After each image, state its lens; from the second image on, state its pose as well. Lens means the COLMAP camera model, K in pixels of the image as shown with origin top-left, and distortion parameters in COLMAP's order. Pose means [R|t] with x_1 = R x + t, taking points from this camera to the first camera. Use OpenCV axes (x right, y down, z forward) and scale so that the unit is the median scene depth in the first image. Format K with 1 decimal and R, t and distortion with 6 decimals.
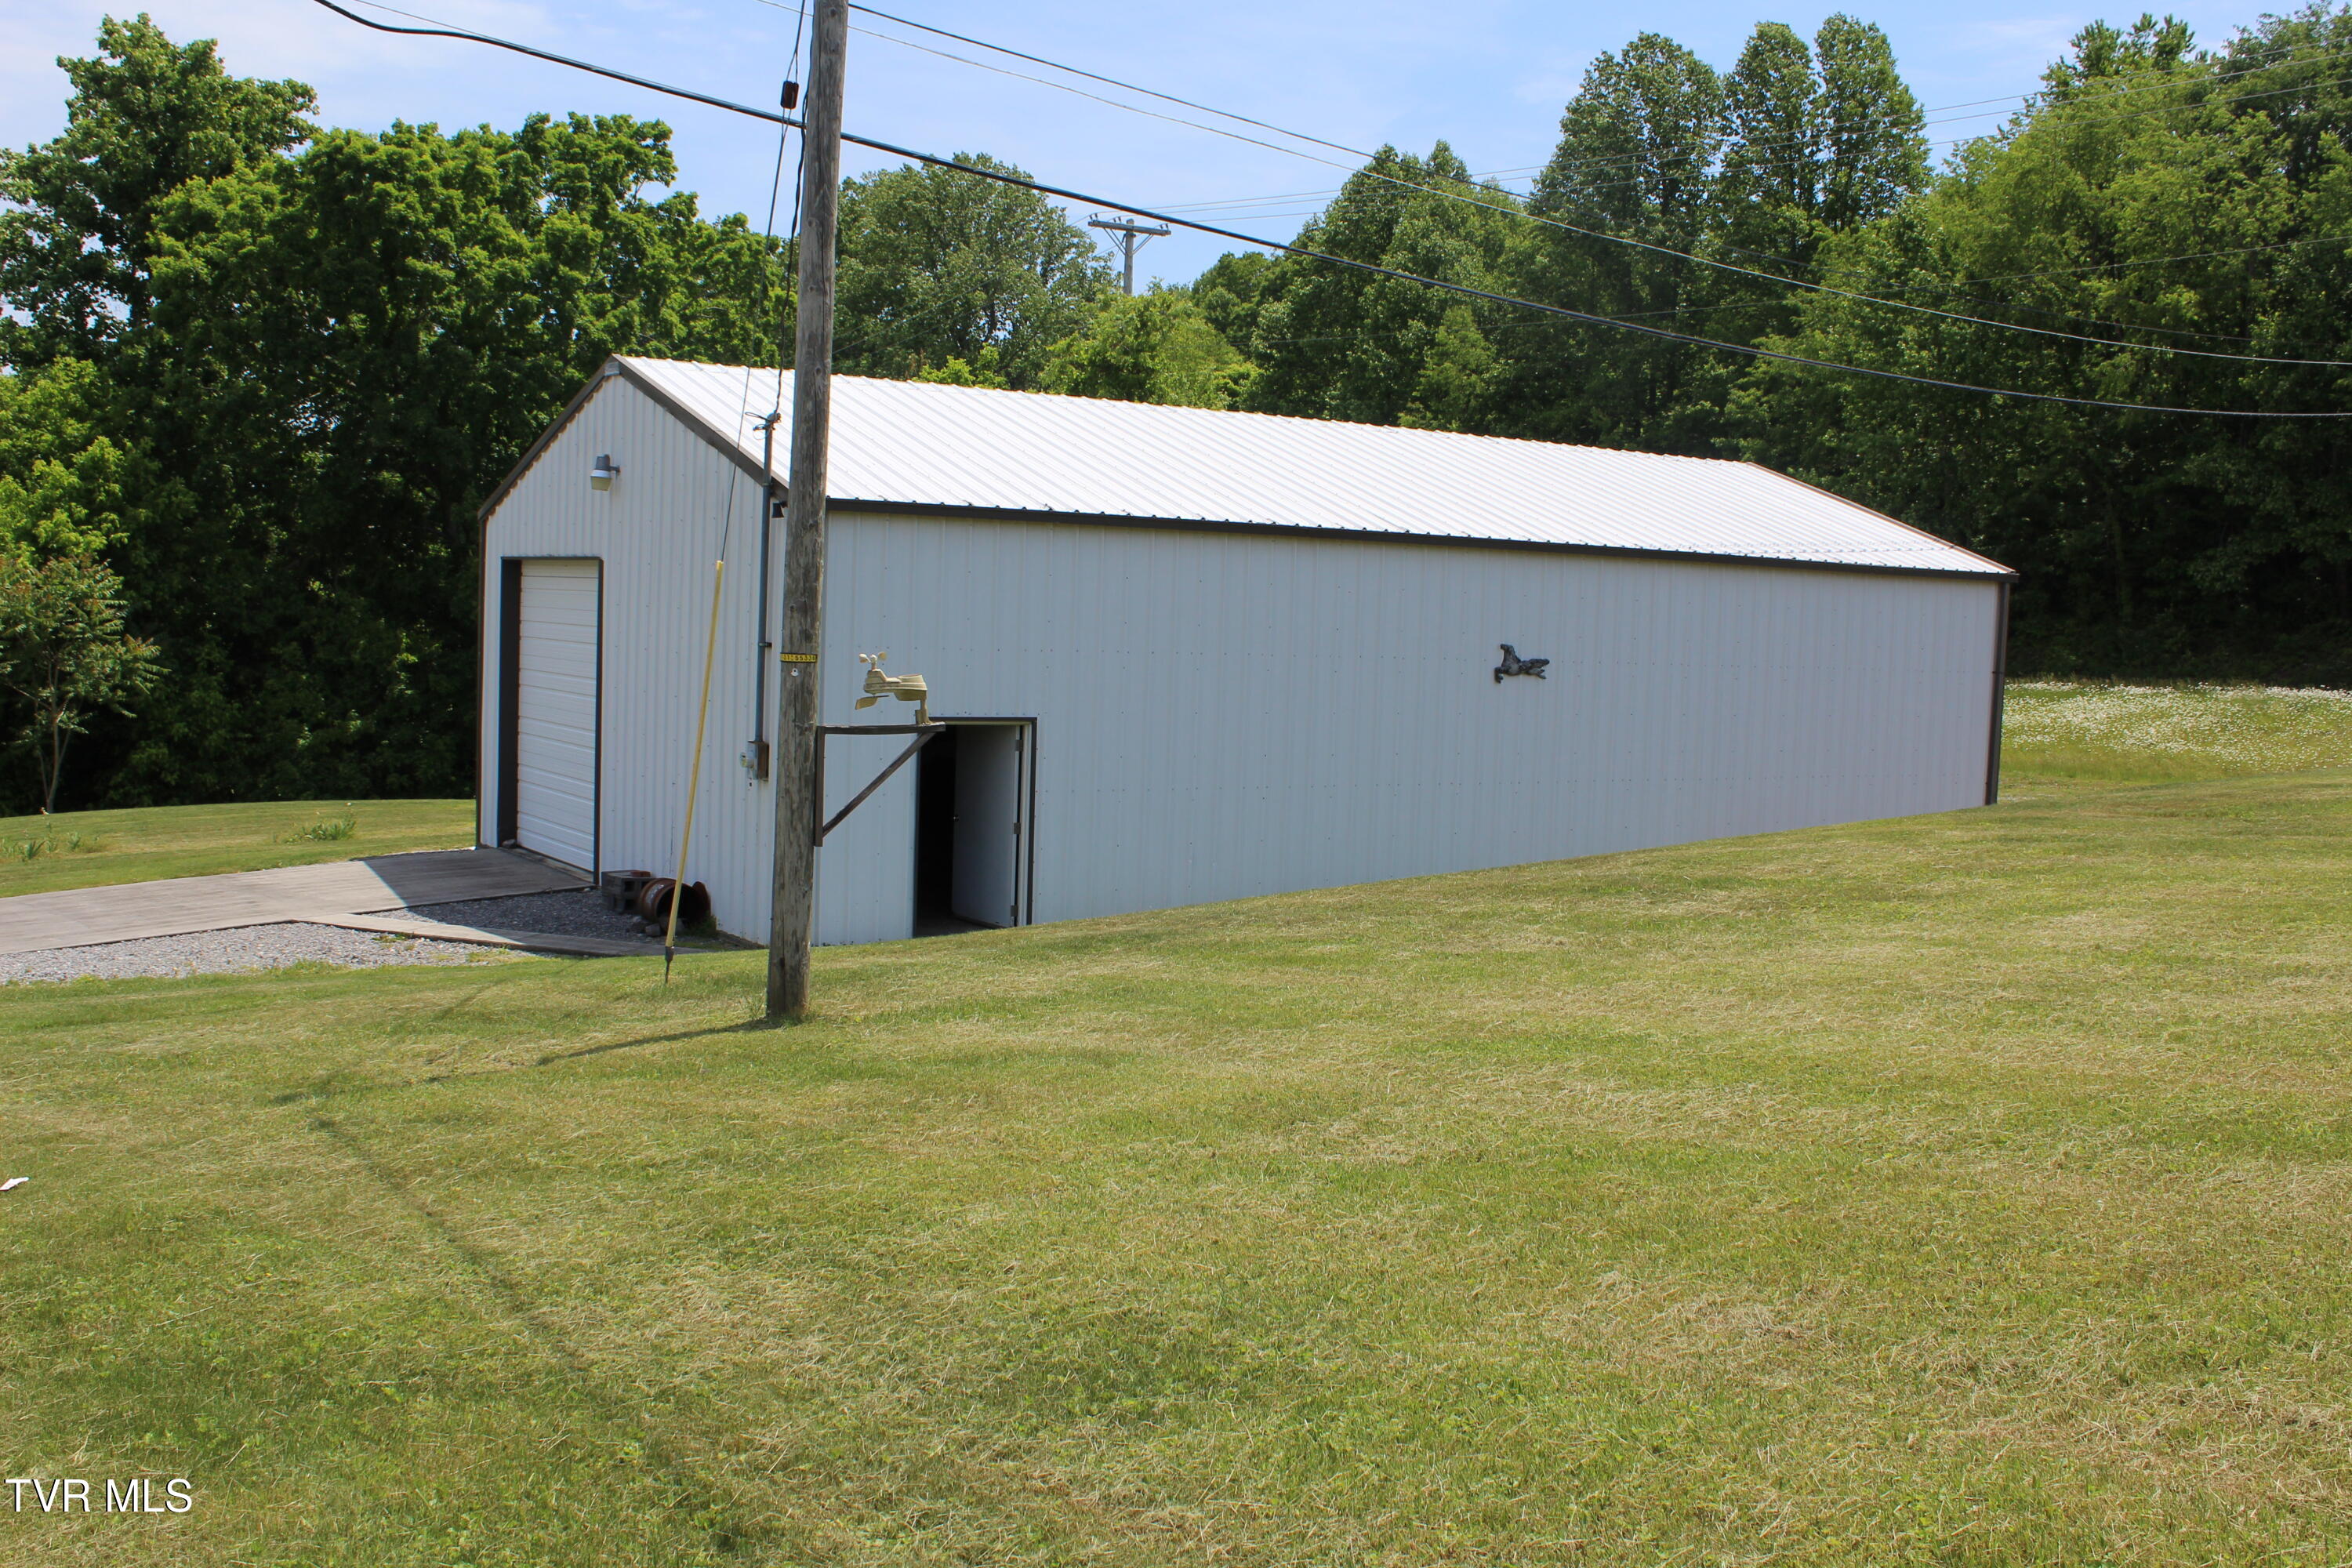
lens RADIAL K [[2267.4, 0, 1176.1], [0, 2267.4, 717.8], [0, 0, 1]] dist [-0.087025, -0.001602]
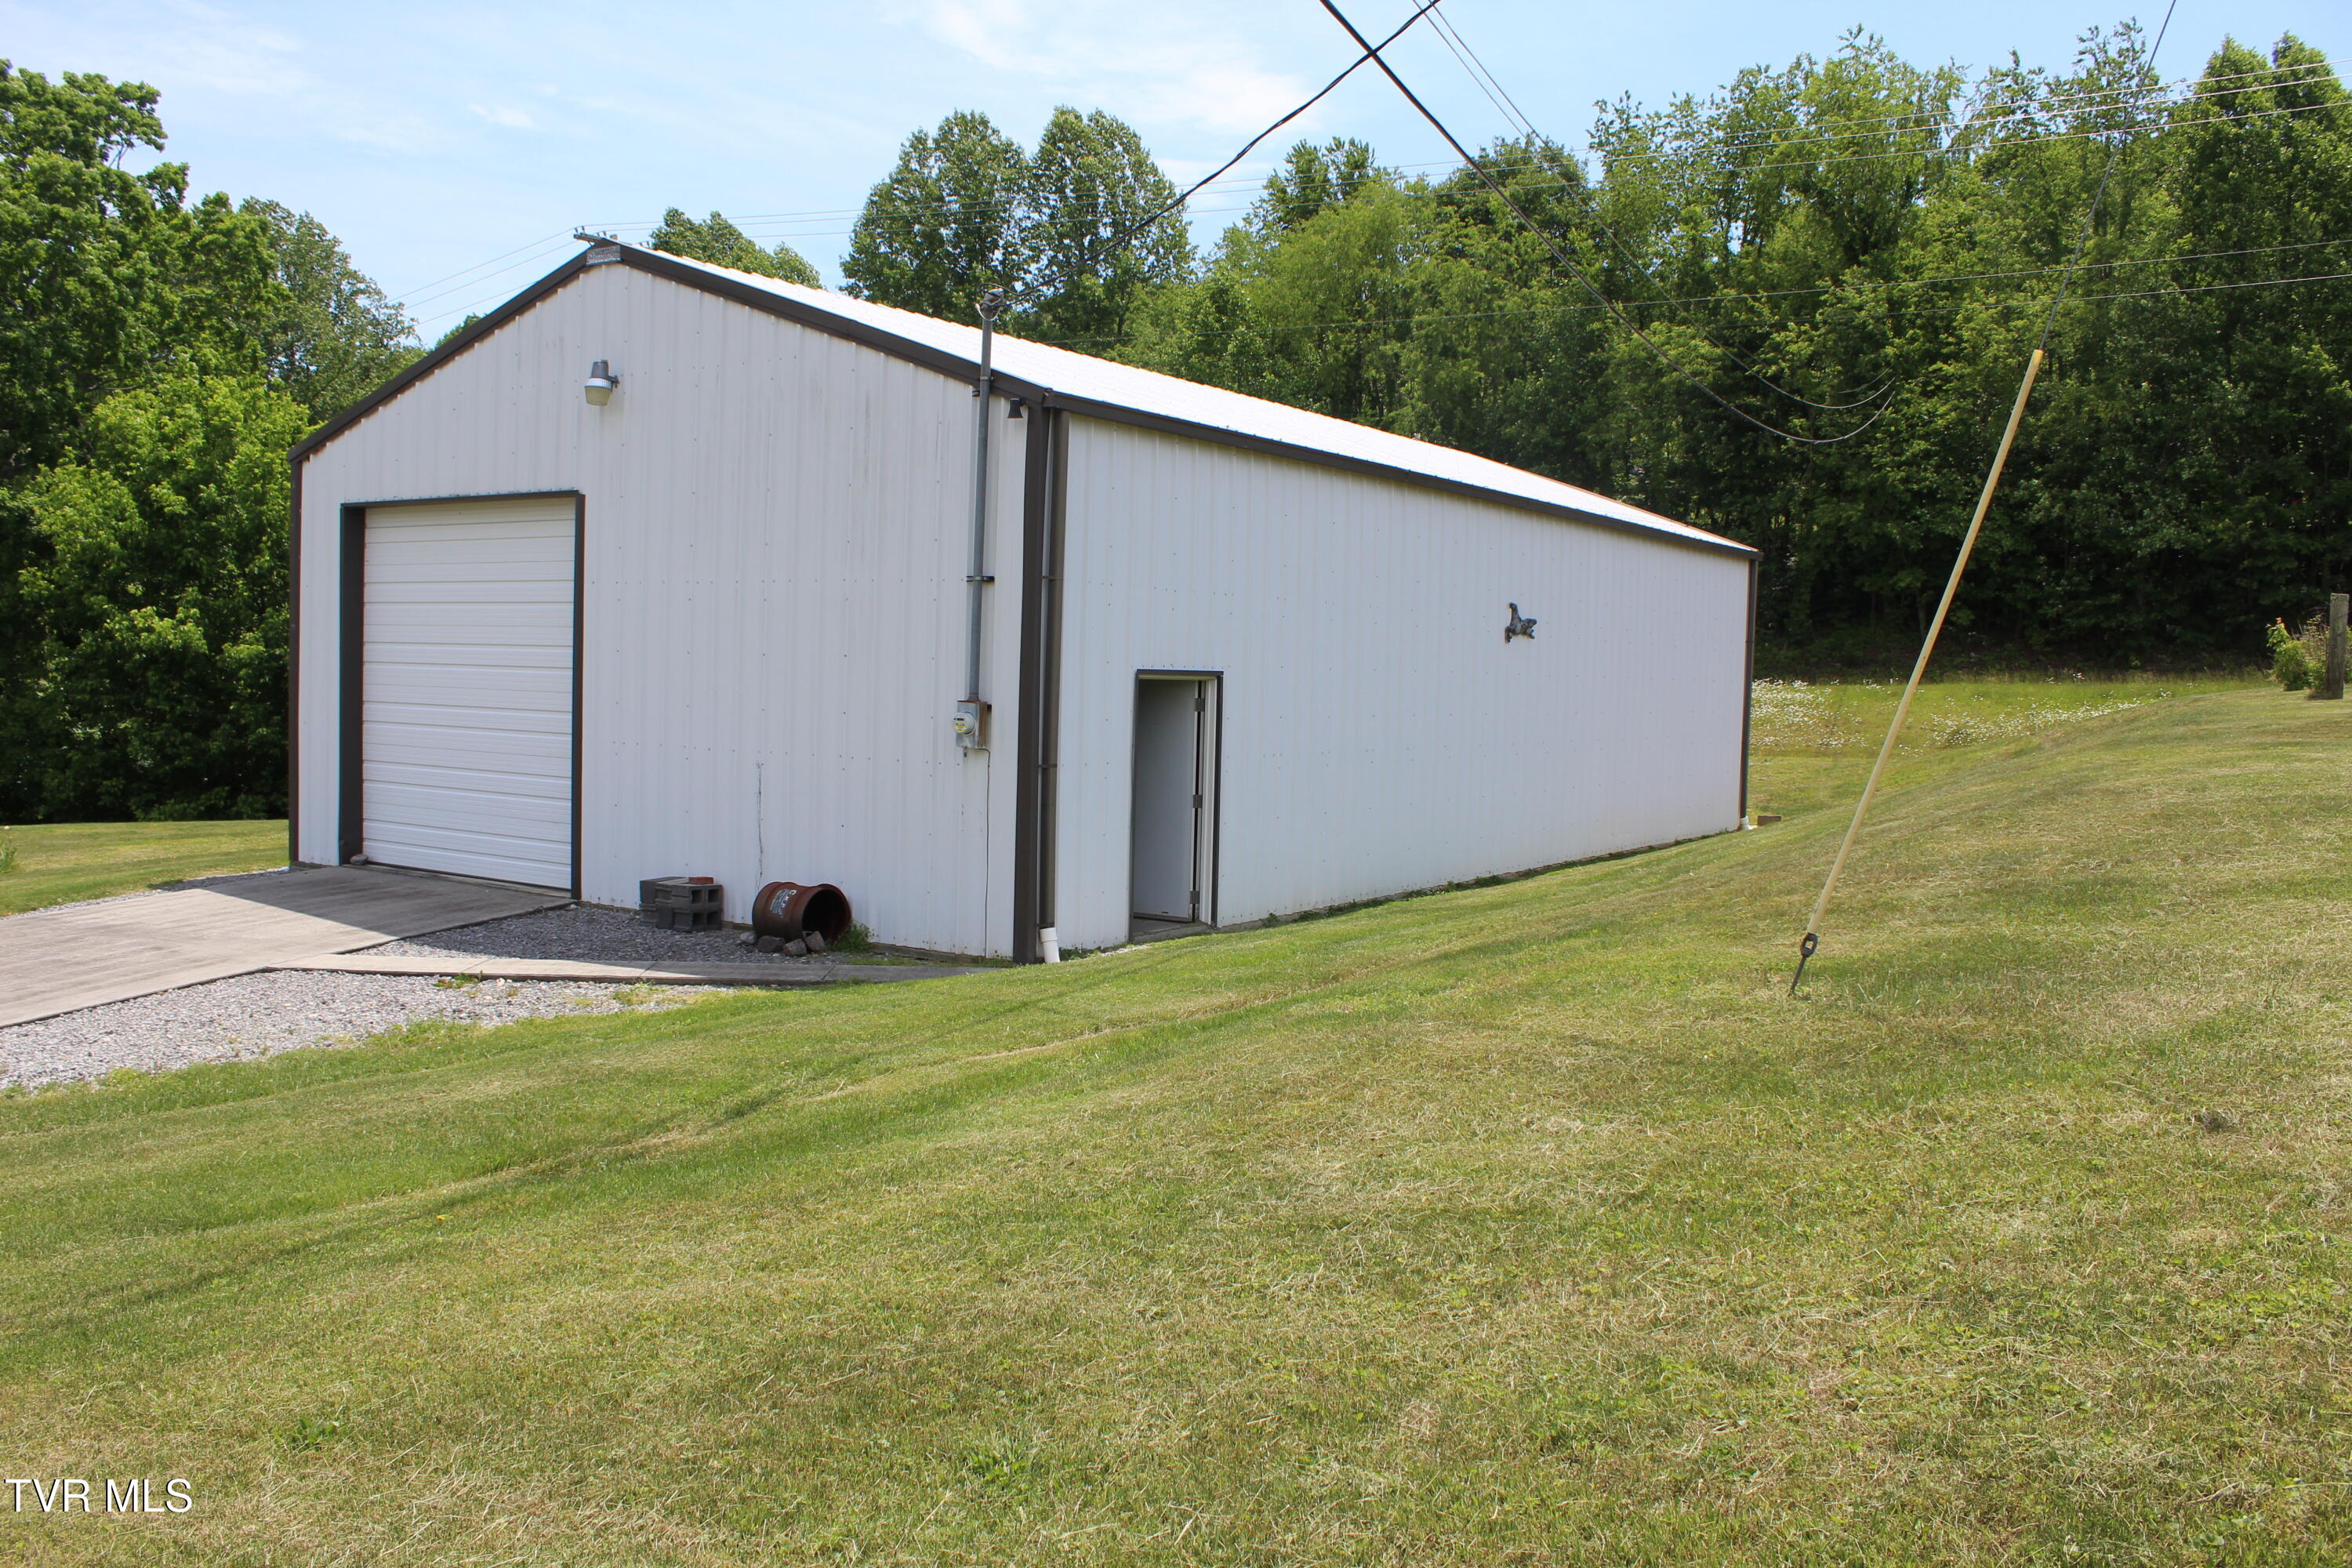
lens RADIAL K [[1929.6, 0, 1176.0], [0, 1929.6, 784.0], [0, 0, 1]] dist [-0.167142, 0.140692]
pose [[0.917091, -0.034255, 0.397203, -0.322311], [0.024061, 0.999241, 0.030619, 0.016974], [-0.397951, -0.018523, 0.917220, 0.288245]]
